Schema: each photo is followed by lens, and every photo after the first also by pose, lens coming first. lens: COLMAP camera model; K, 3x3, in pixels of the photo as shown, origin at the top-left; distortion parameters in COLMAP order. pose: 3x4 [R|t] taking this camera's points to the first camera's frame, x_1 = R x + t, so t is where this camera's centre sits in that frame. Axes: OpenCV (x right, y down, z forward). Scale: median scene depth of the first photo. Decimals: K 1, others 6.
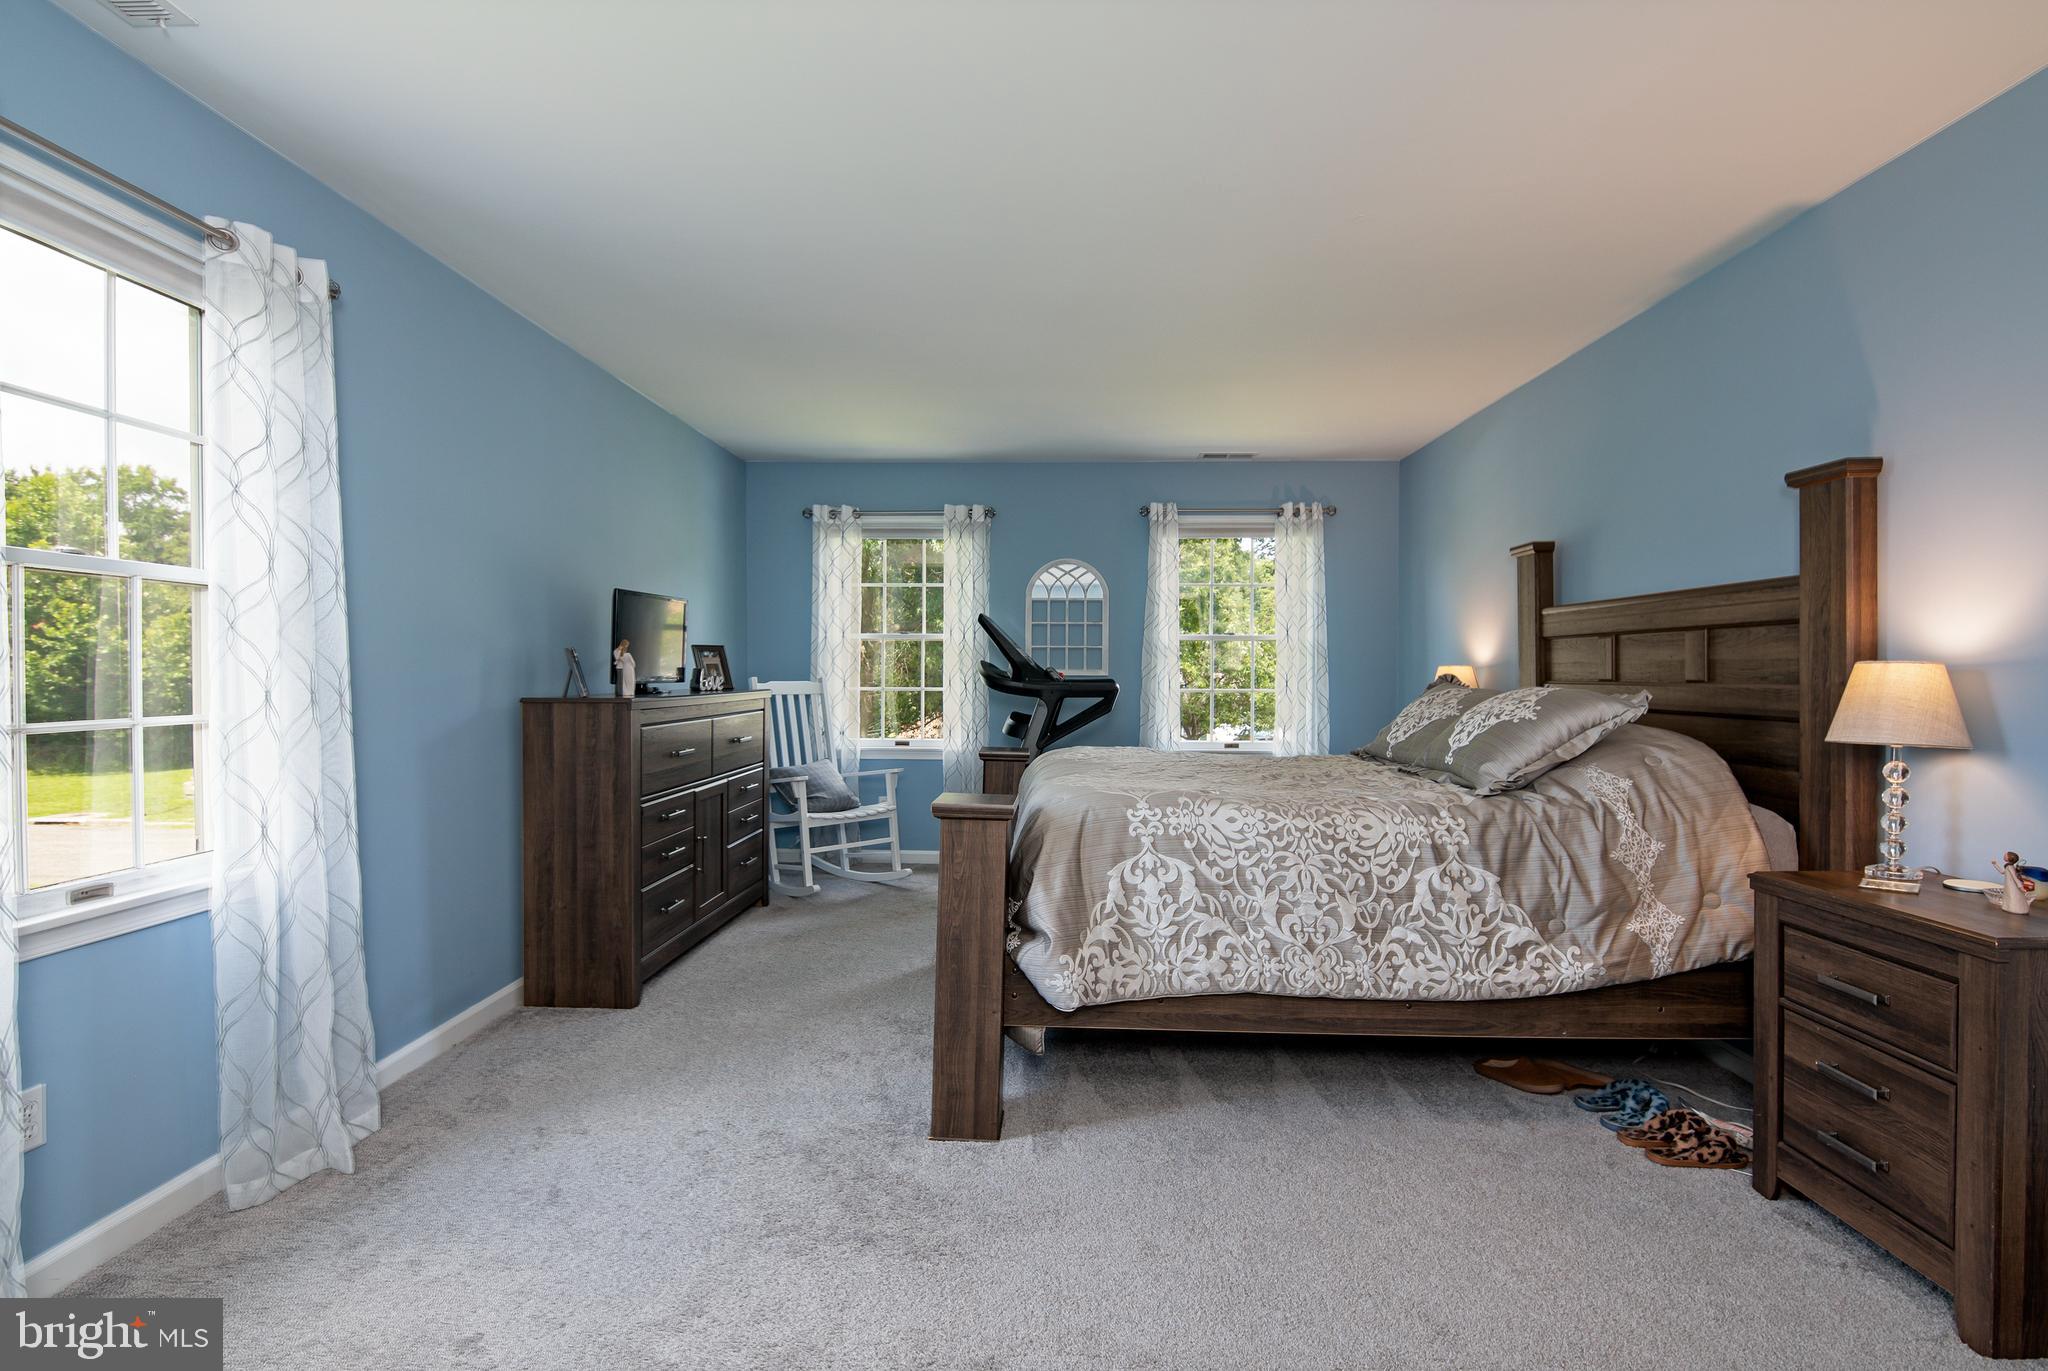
lens RADIAL K [[1001.6, 0, 1014.5], [0, 1001.6, 679.8], [0, 0, 1]] dist [-0.000528, -0.000491]
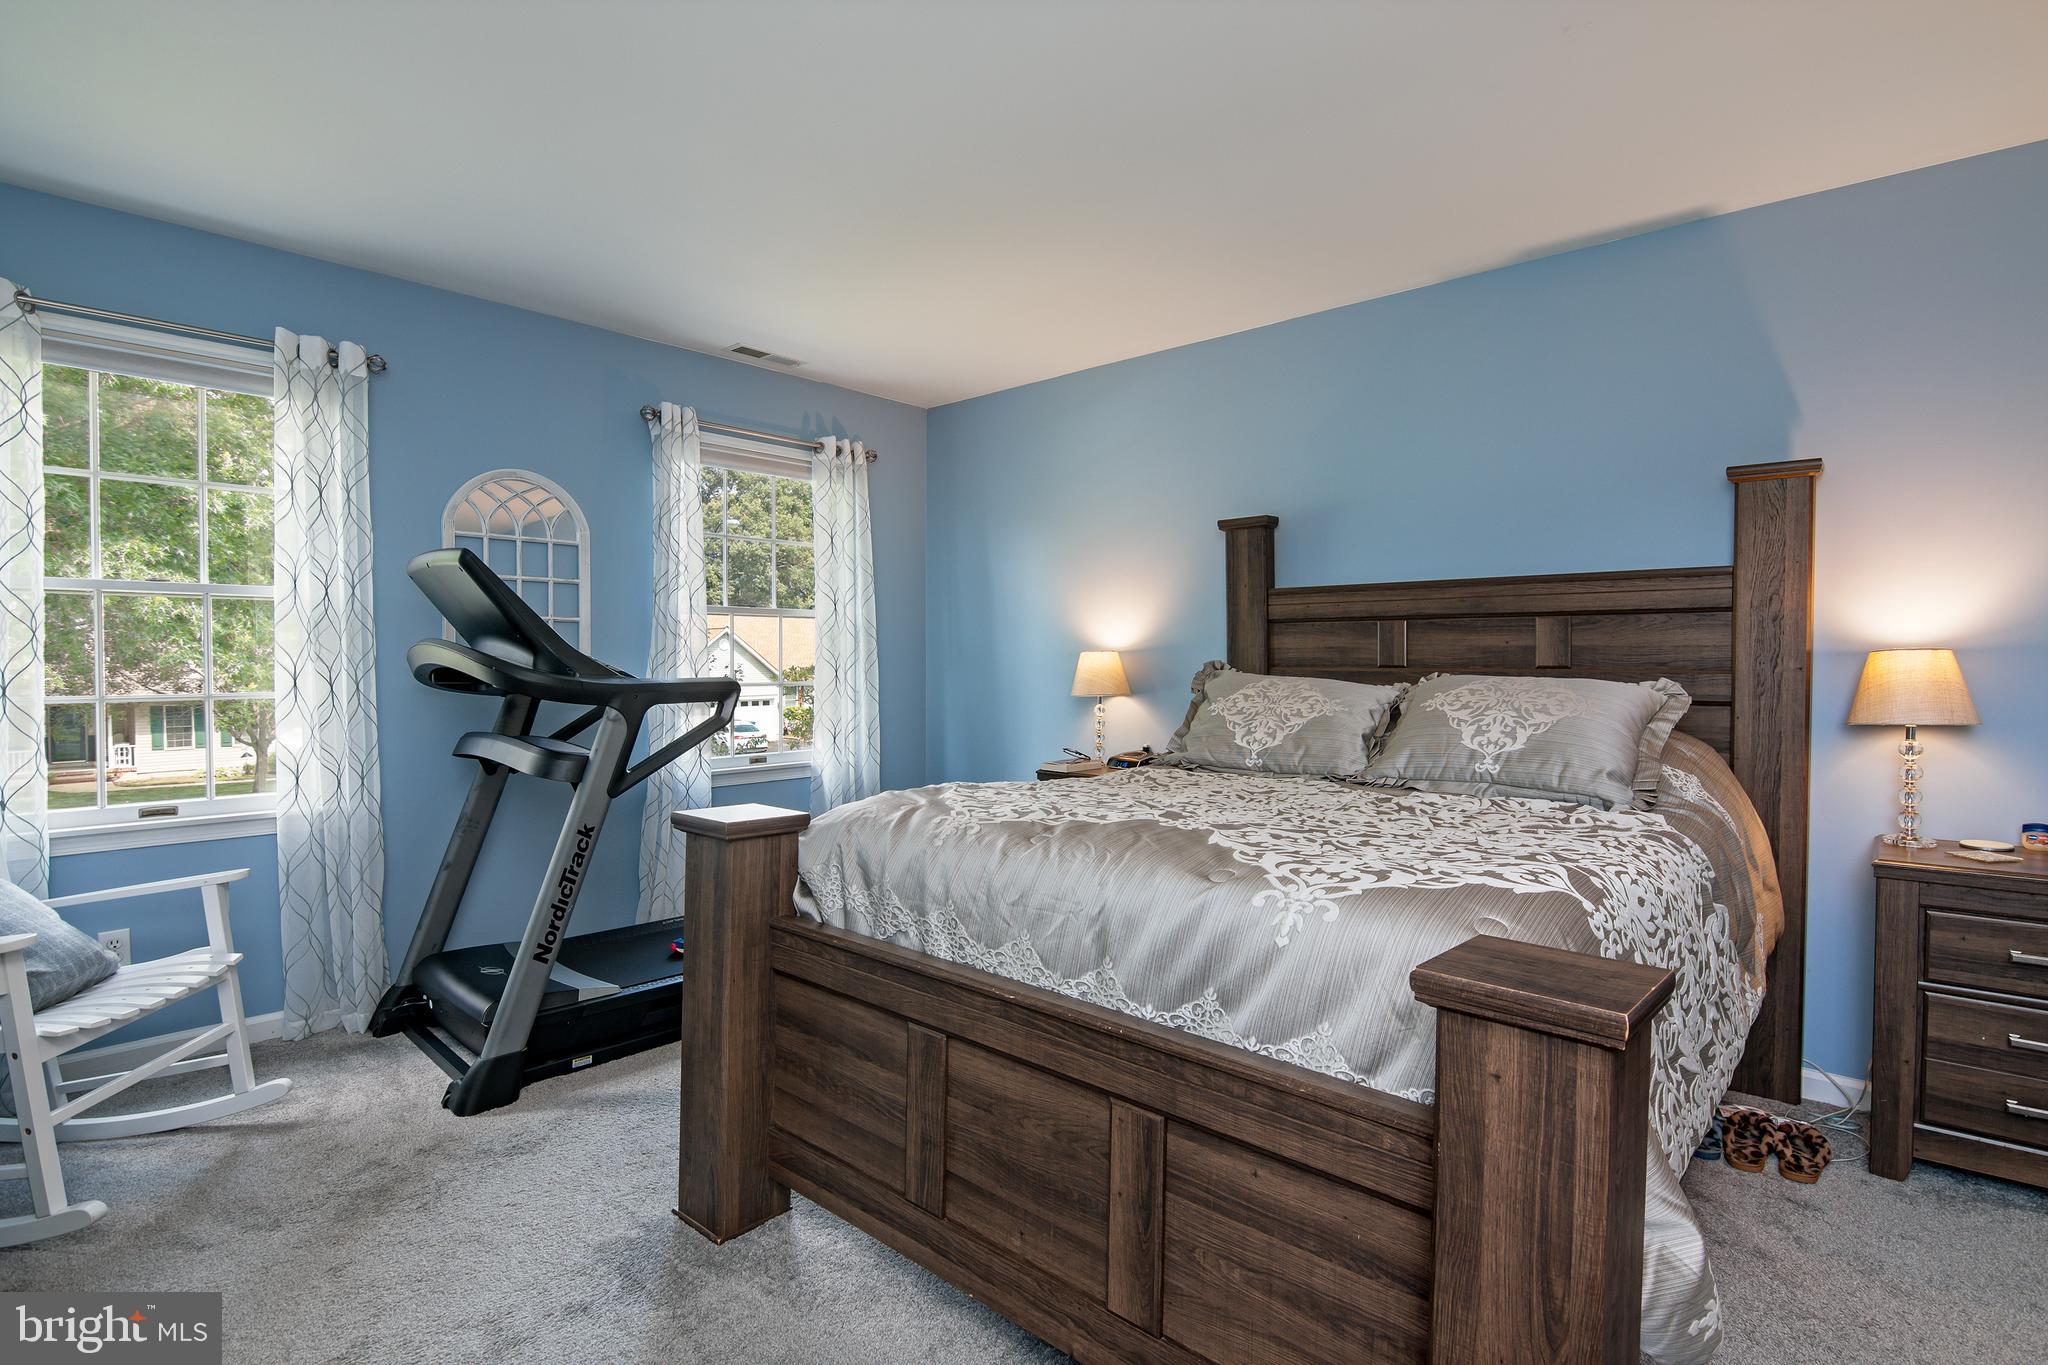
lens RADIAL K [[1001.6, 0, 1014.5], [0, 1001.6, 676.8], [0, 0, 1]] dist [-0.000528, -0.000491]
pose [[0.640921, -0.017931, 0.767397, -0.243475], [0.008821, 0.999833, 0.015995, -0.005521], [-0.767556, -0.003482, 0.640973, 0.435347]]
